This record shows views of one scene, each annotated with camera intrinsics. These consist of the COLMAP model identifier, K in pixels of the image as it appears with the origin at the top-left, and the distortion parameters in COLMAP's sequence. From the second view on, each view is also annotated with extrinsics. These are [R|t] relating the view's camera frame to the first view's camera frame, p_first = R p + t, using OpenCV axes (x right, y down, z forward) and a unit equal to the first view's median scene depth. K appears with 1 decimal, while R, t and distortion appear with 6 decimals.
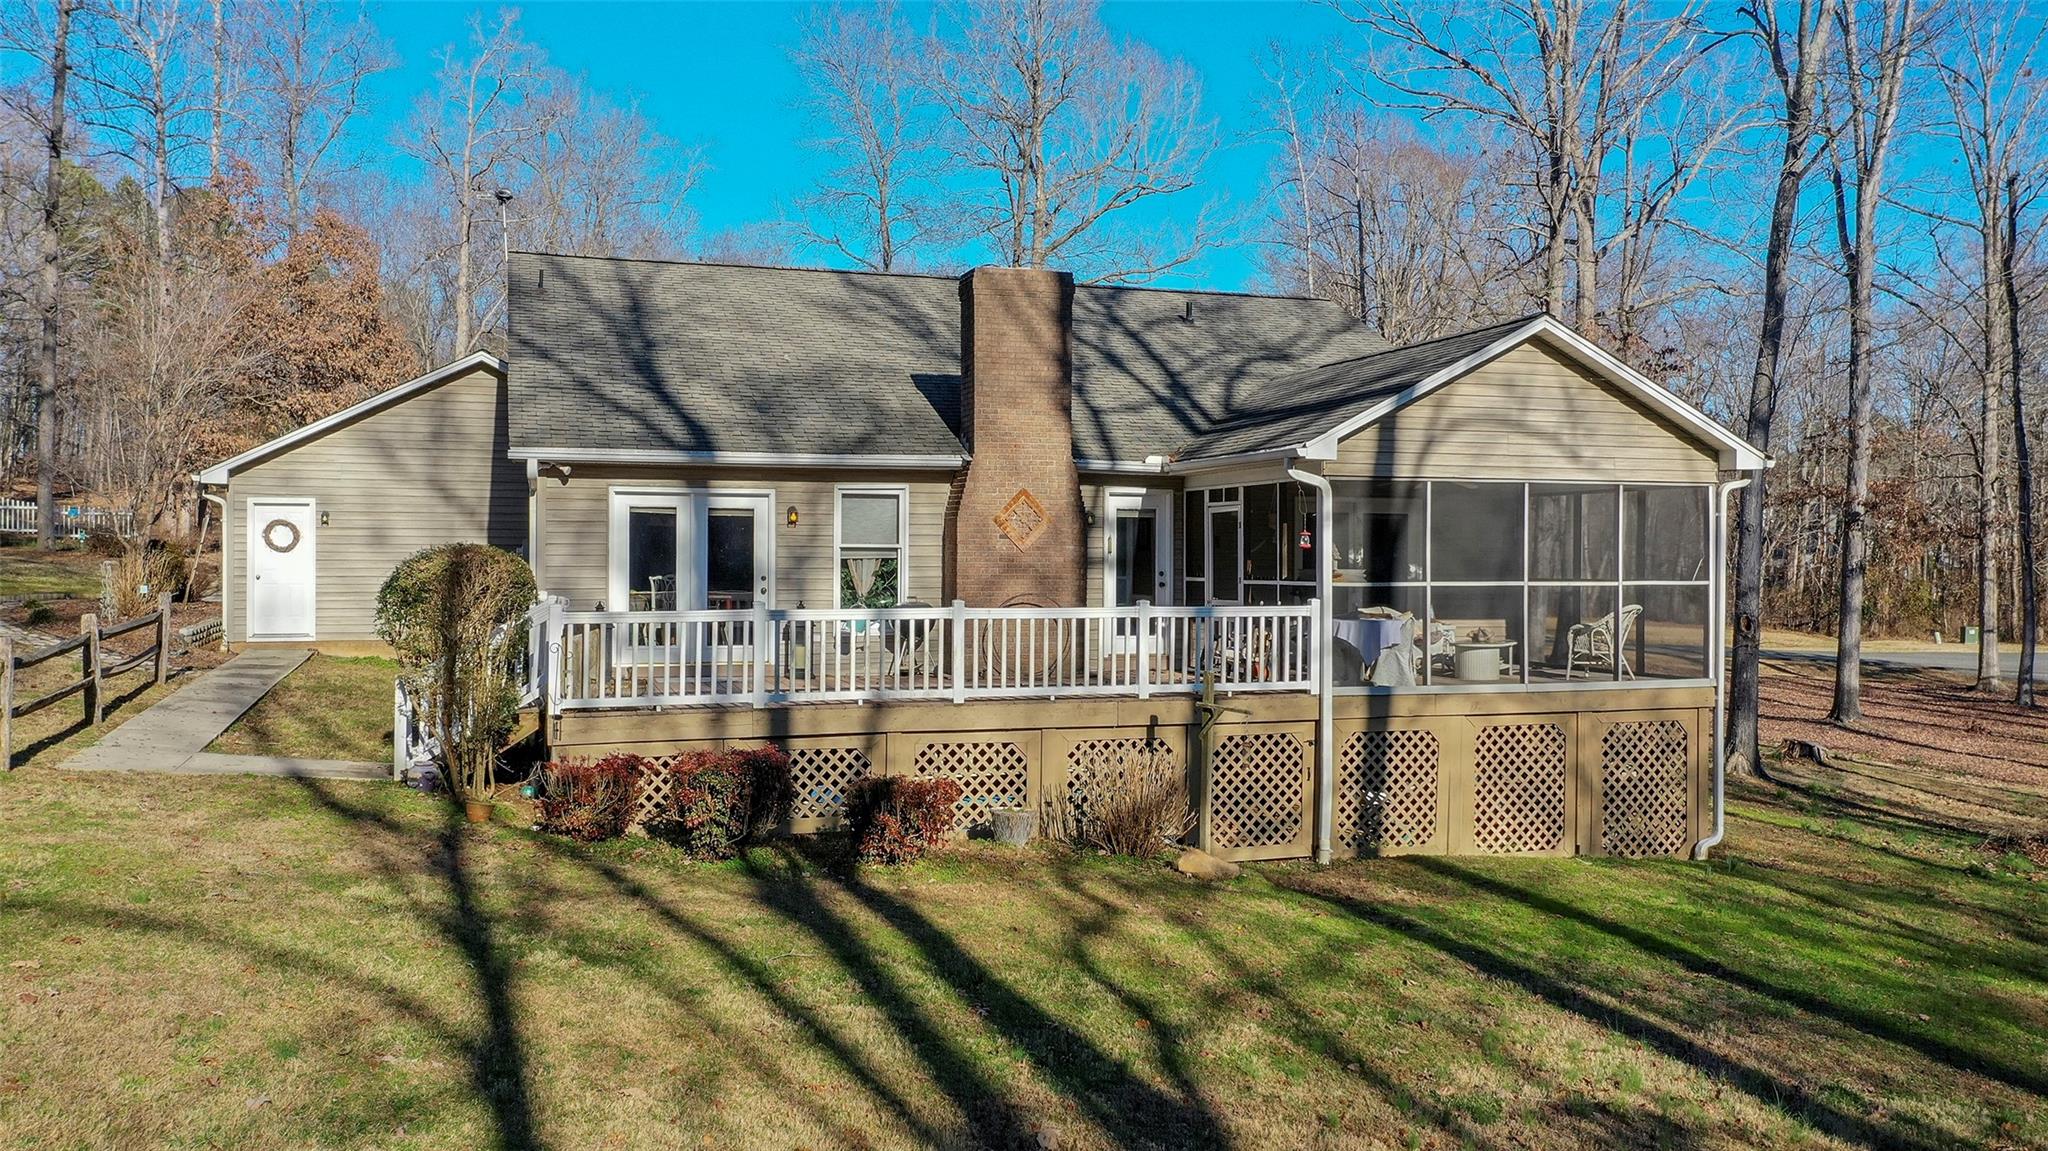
lens RADIAL K [[1658.5, 0, 1020.1], [0, 1658.5, 592.6], [0, 0, 1]] dist [0.005188, -0.004601]
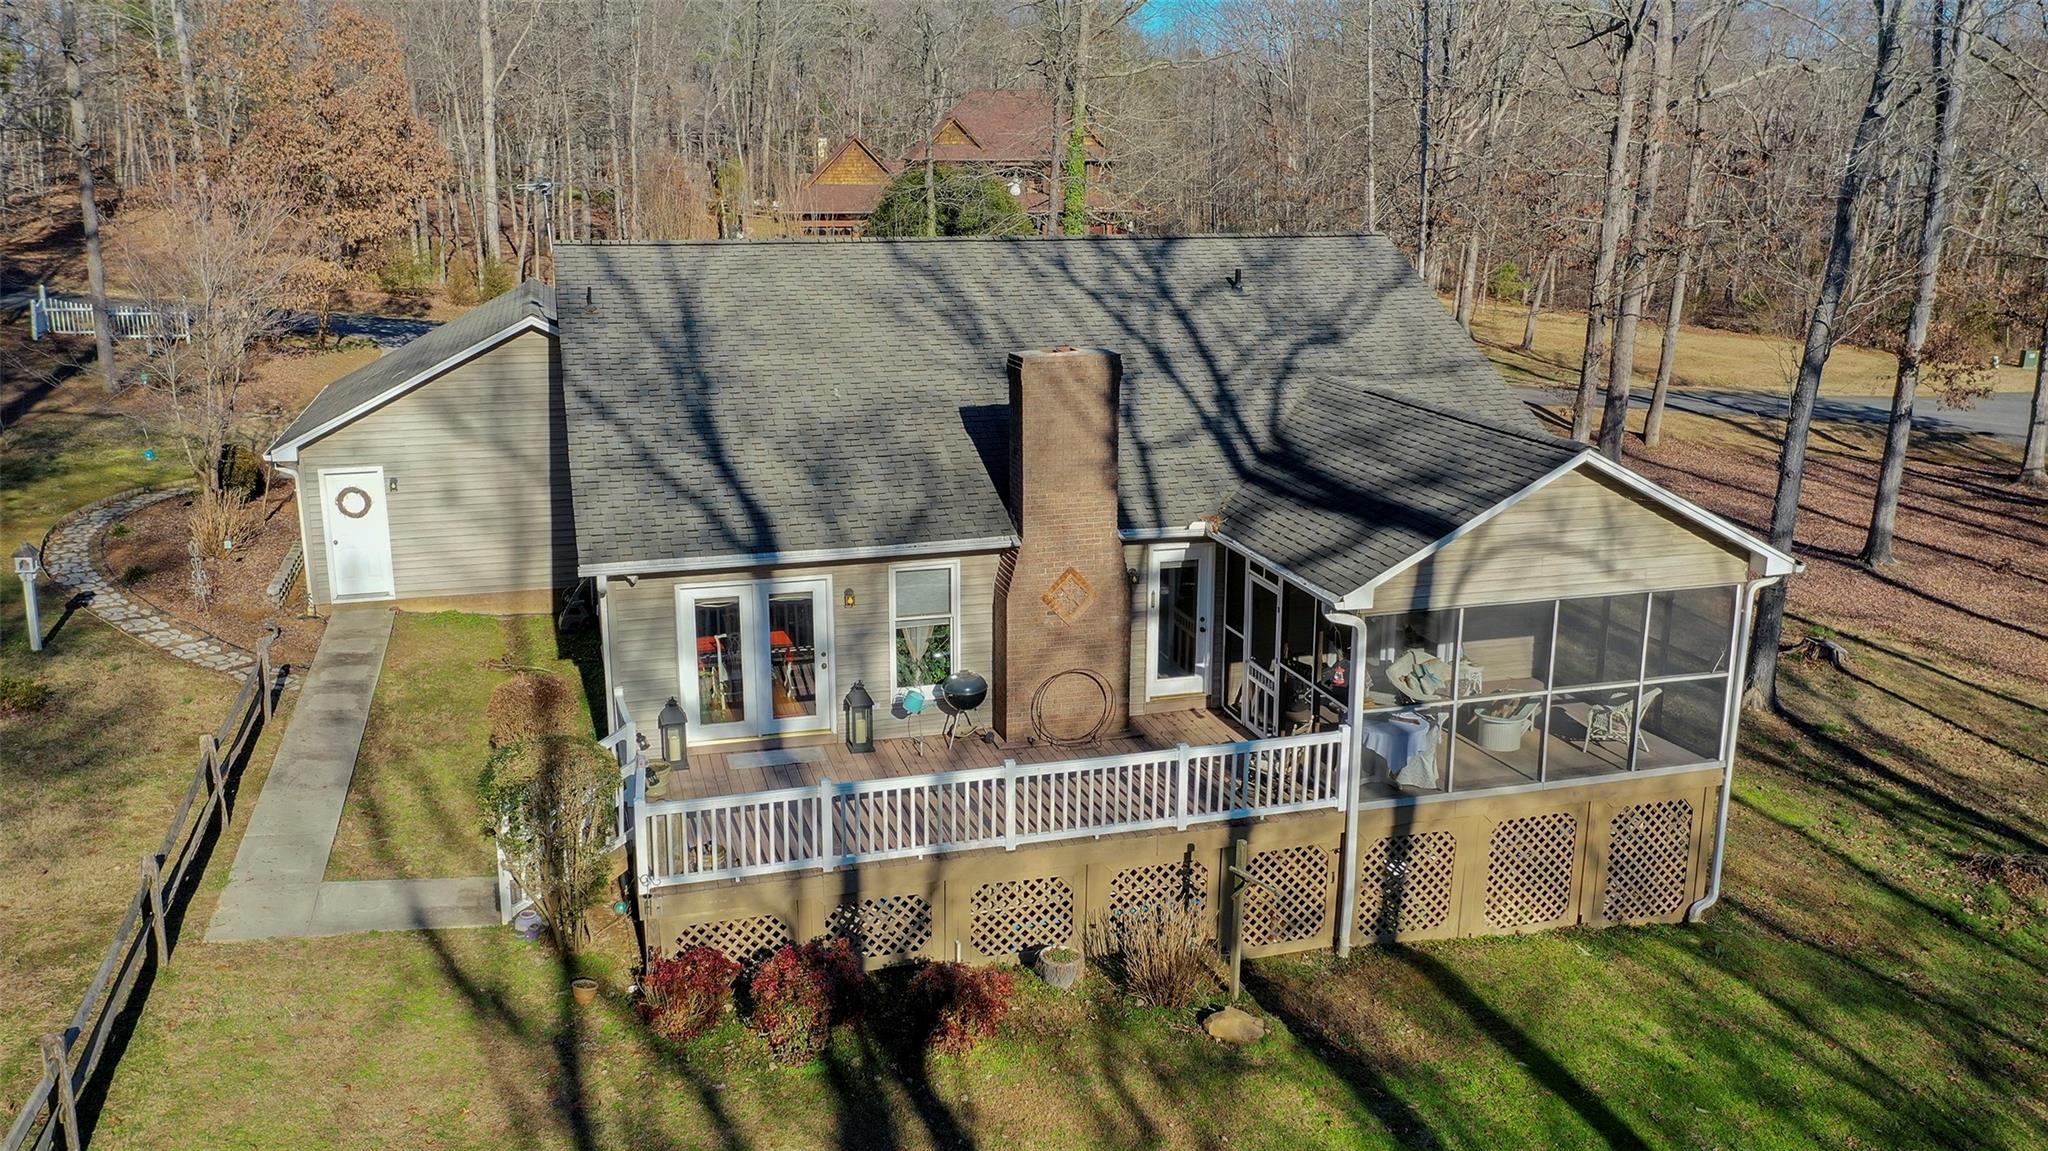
lens RADIAL K [[1658.5, 0, 1019.4], [0, 1658.5, 590.6], [0, 0, 1]] dist [0.005188, -0.004601]
pose [[0.999681, 0.006946, -0.024270, -0.005425], [-0.001027, 0.971793, 0.235835, -0.302937], [0.025223, -0.235735, 0.971490, -0.012588]]
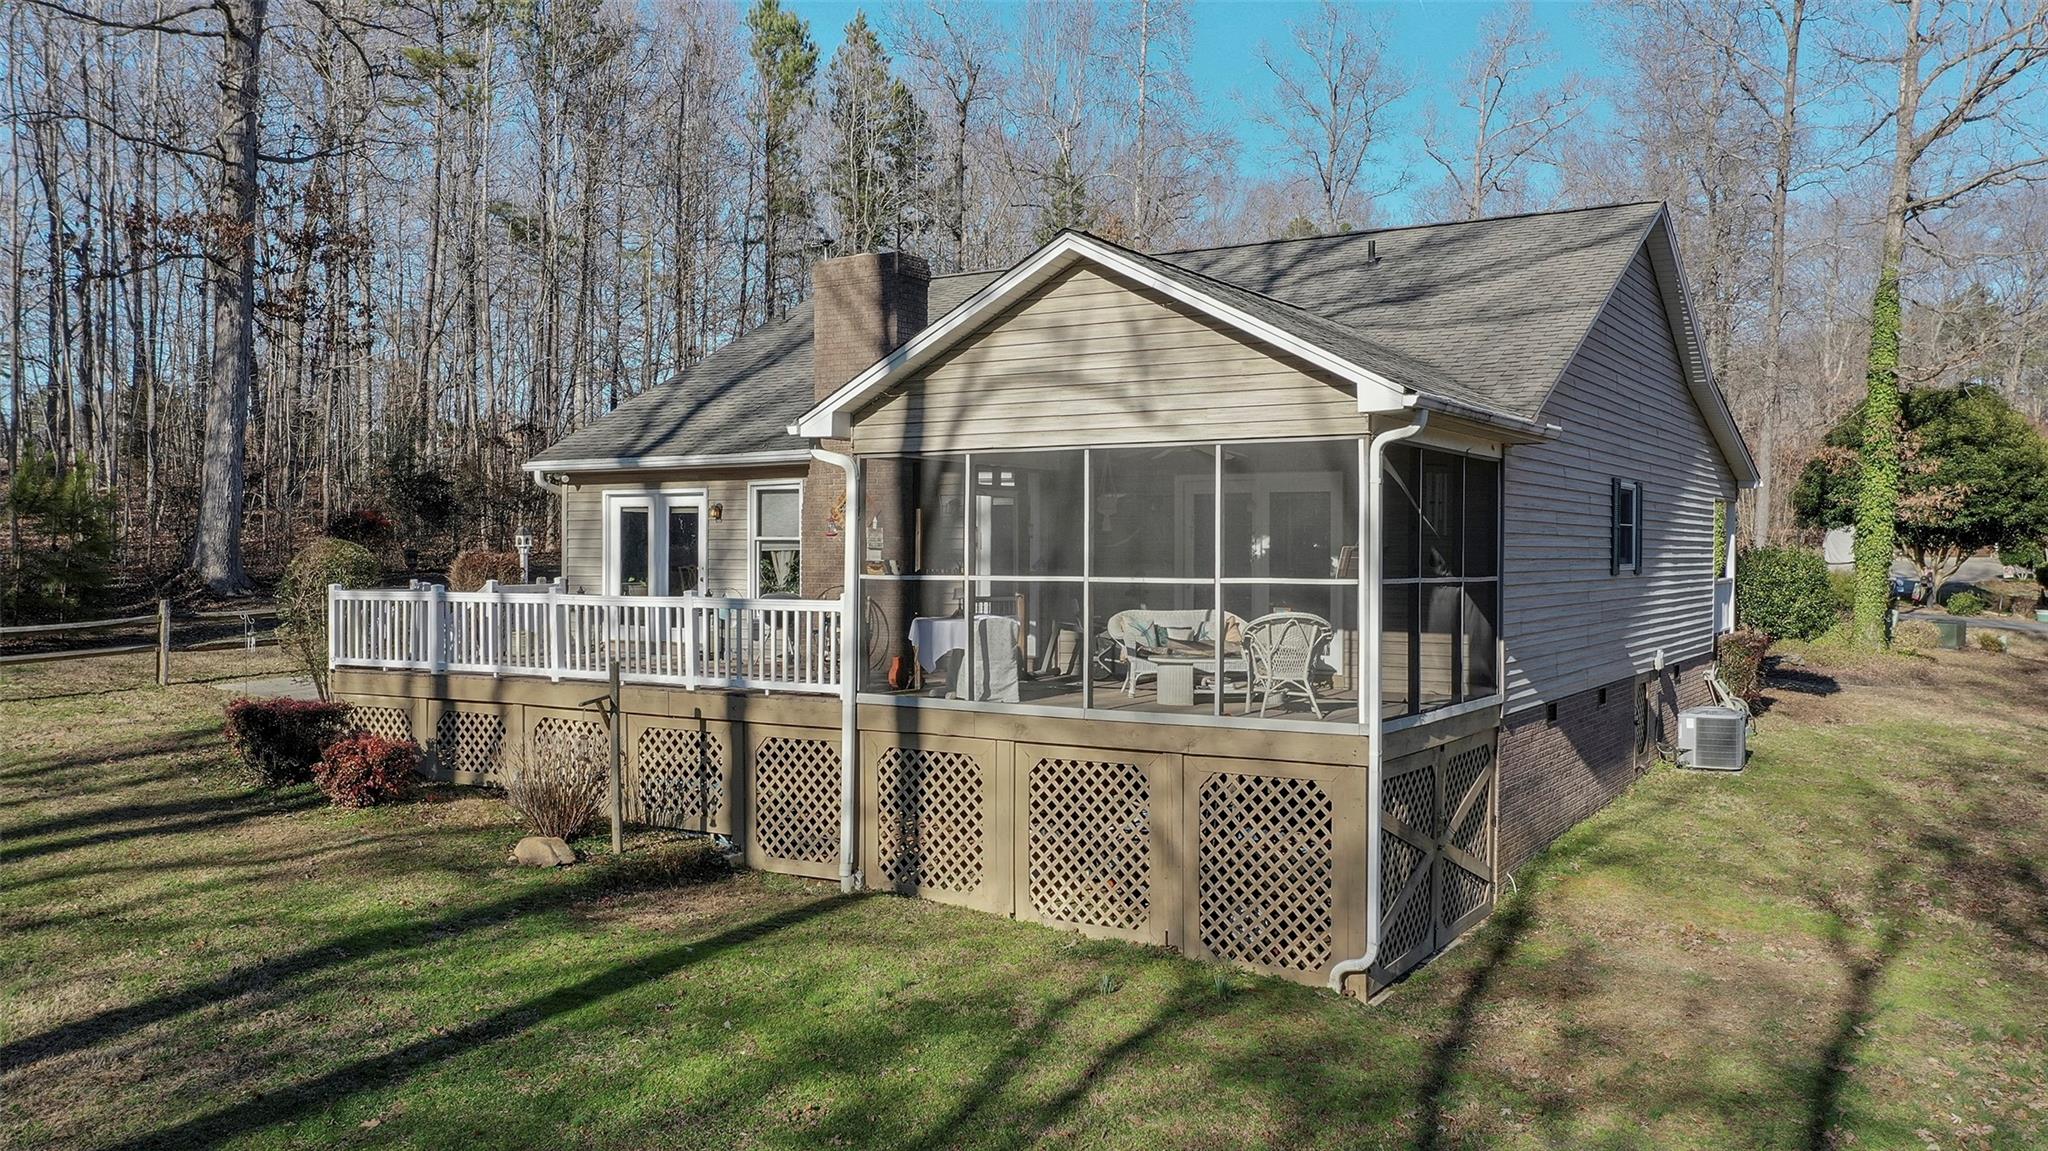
lens RADIAL K [[1599.0, 0, 1030.6], [0, 1599.0, 571.6], [0, 0, 1]] dist [0.042279, 0.002833]
pose [[0.646998, 0.006959, -0.762460, 0.826692], [-0.016824, 0.999845, -0.005150, -0.004523], [0.762306, 0.016159, 0.647015, 0.475864]]
